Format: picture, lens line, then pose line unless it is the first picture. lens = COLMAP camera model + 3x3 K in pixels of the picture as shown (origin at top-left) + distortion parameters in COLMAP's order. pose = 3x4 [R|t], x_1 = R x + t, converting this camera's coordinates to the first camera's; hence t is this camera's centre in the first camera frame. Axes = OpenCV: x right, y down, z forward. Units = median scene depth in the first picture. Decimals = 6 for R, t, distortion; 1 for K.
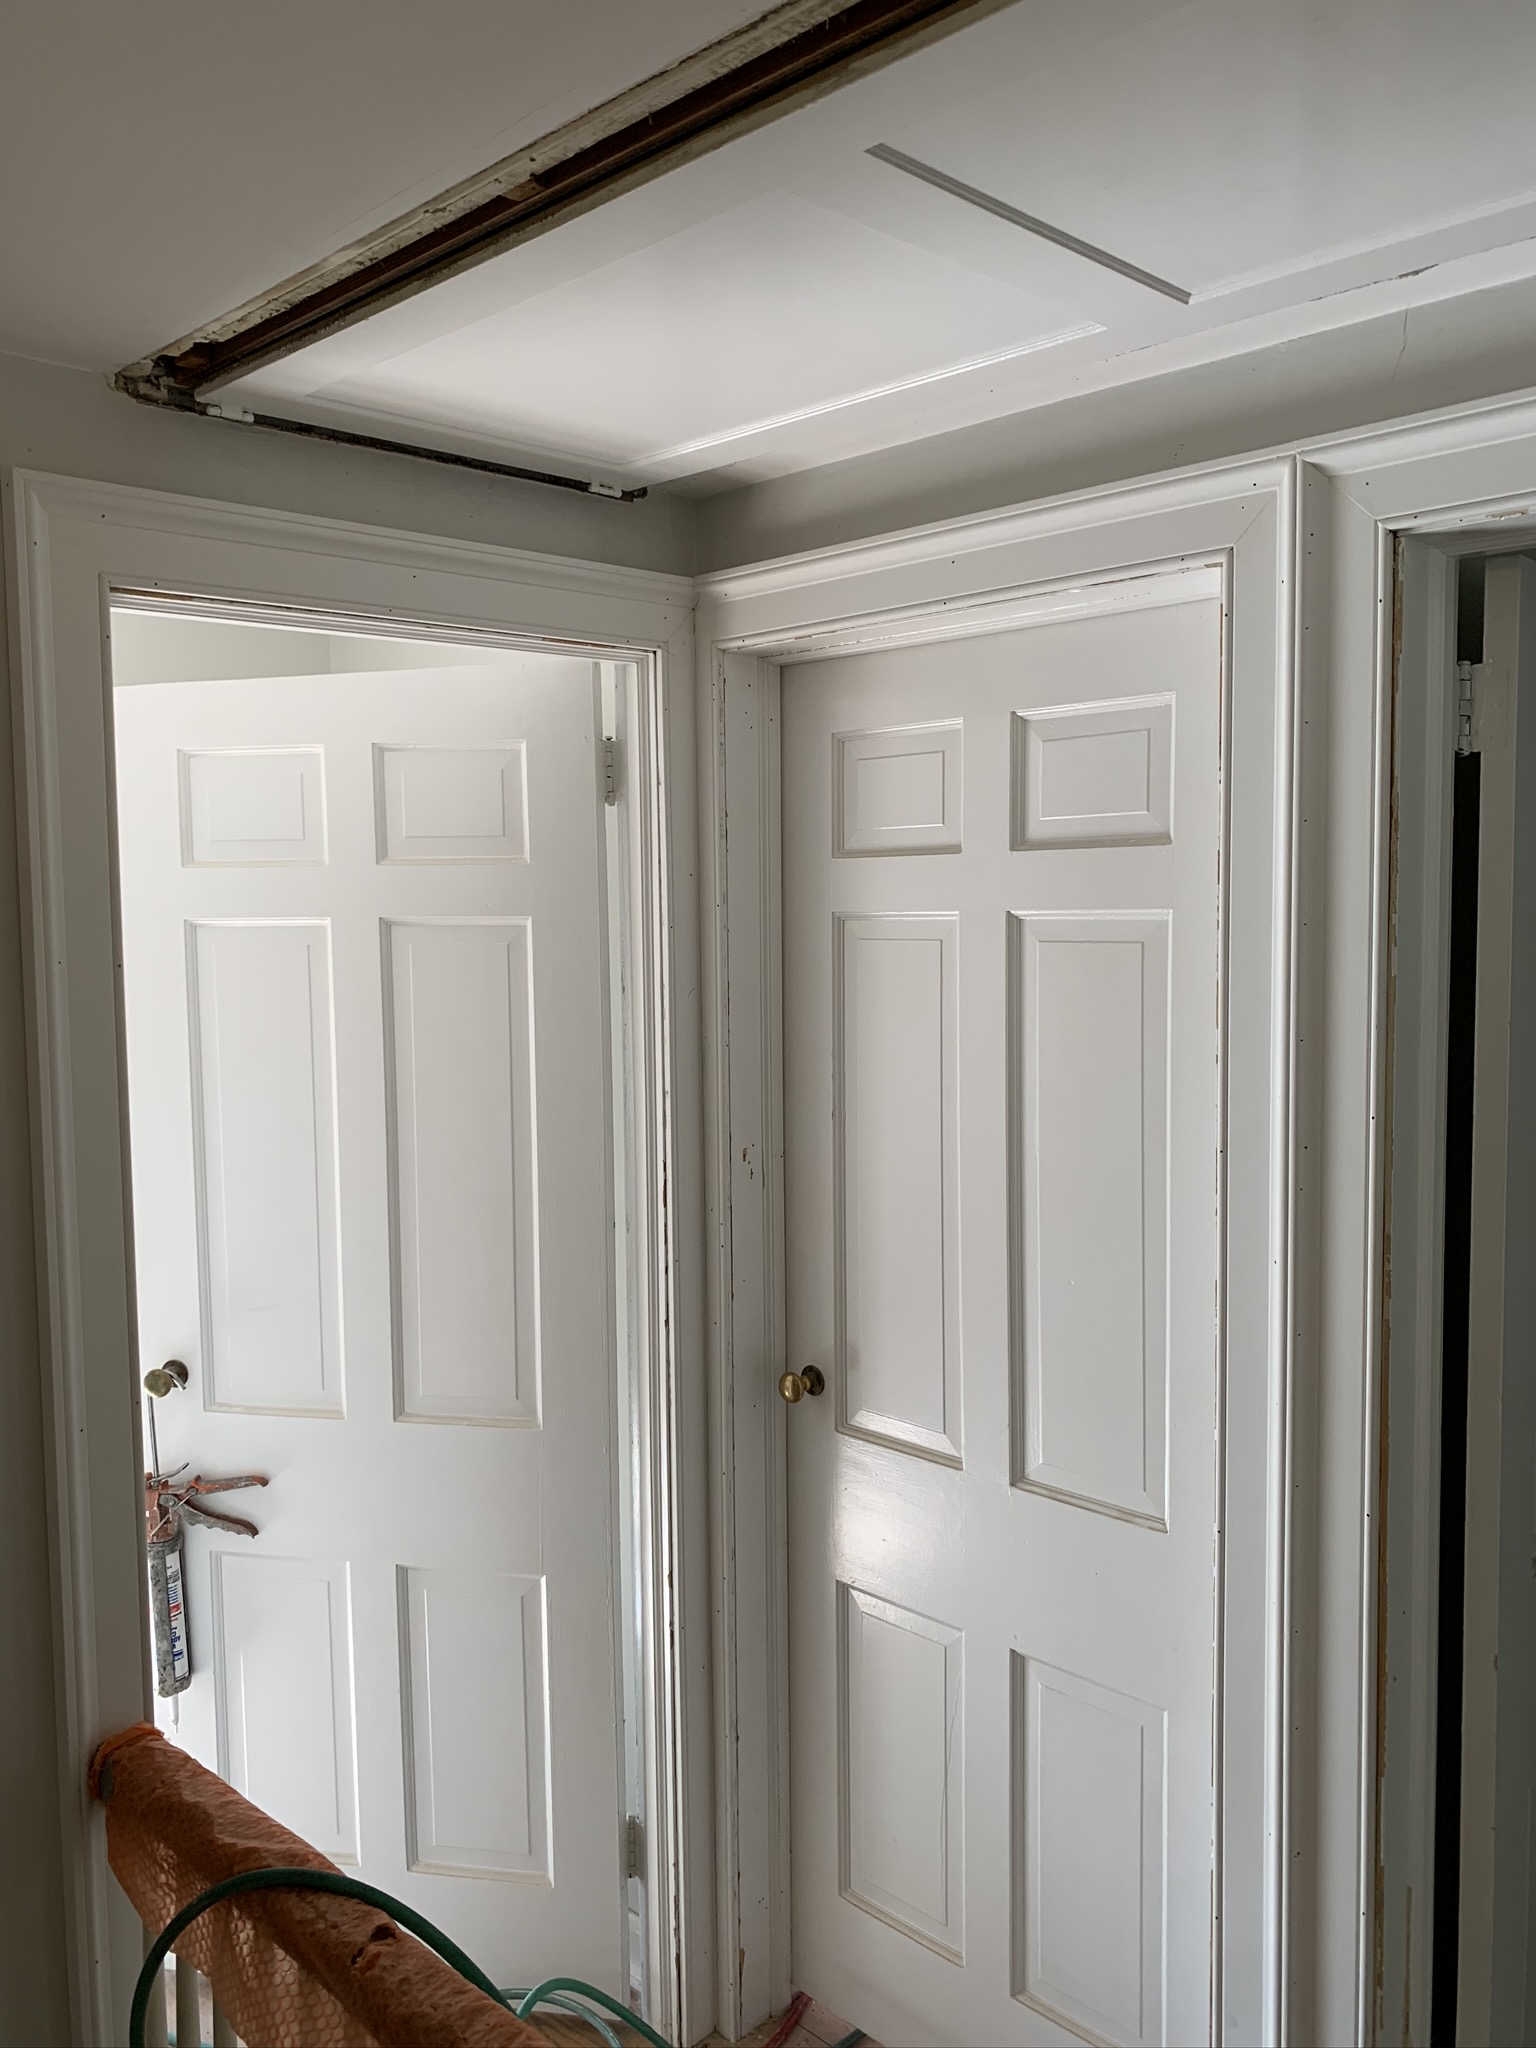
lens RADIAL K [[1678.8, 0, 625.6], [0, 1678.8, 1016.8], [0, 0, 1]] dist [0.102744, -0.265649]
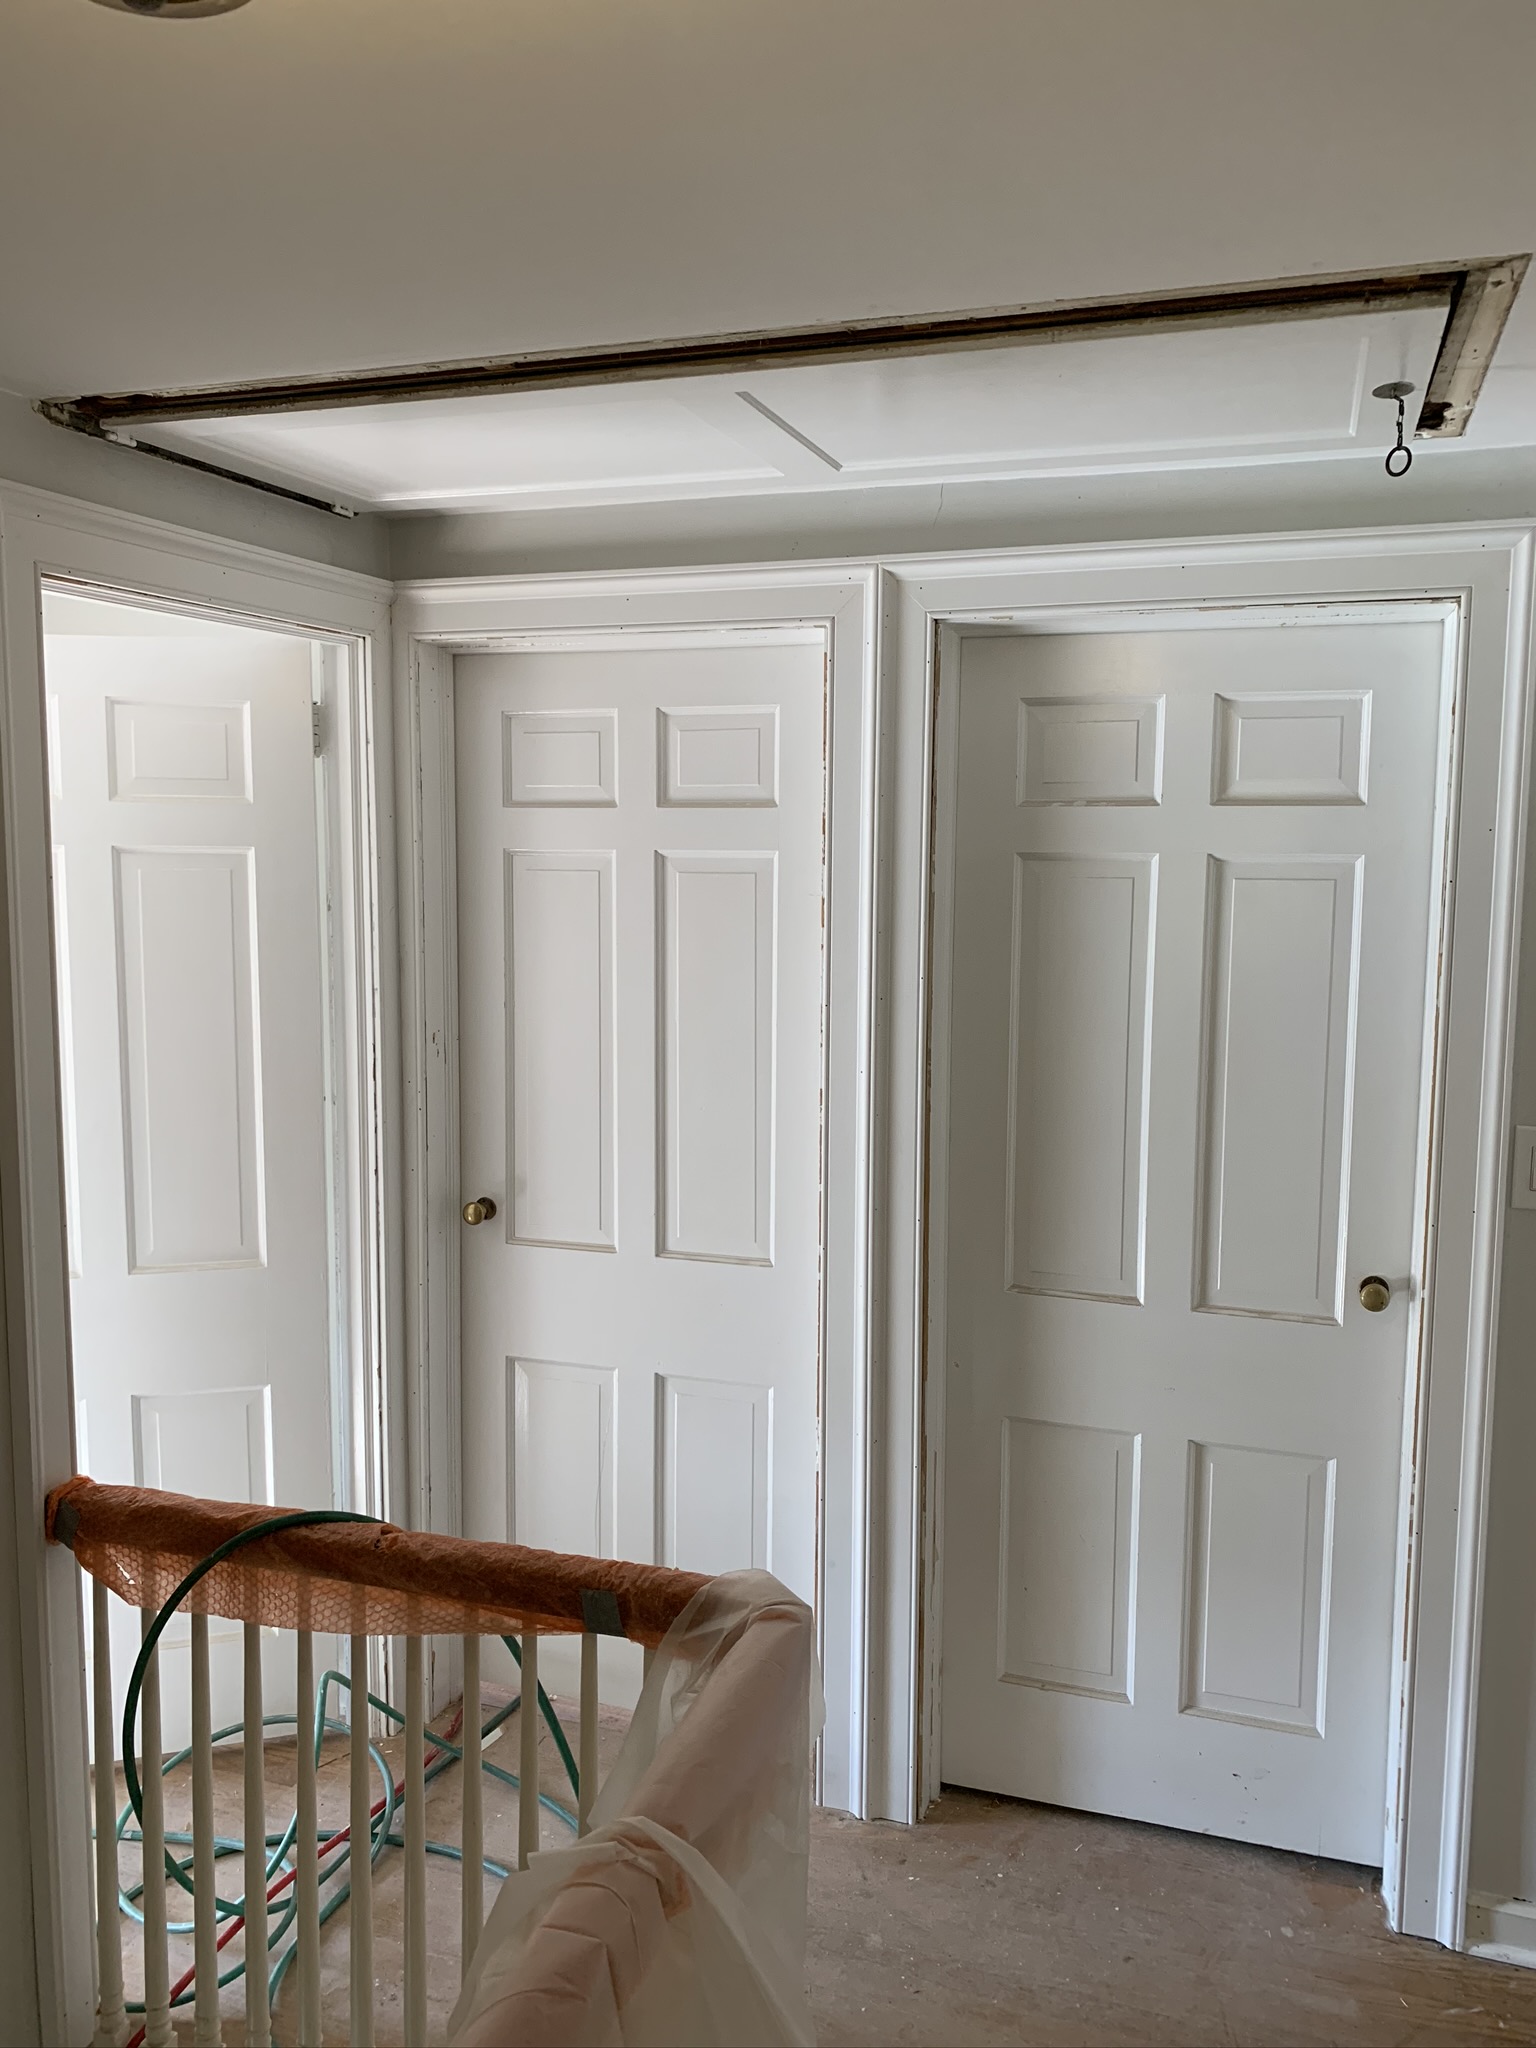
lens RADIAL K [[1572.8, 0, 768.0], [0, 1572.8, 1024.0], [0, 0, 1]] dist [-0.000321, 0.008864]
pose [[0.901330, -0.028057, 0.432222, -0.232824], [0.009722, 0.998959, 0.044572, 0.022261], [-0.433023, -0.035972, 0.900665, -0.202352]]
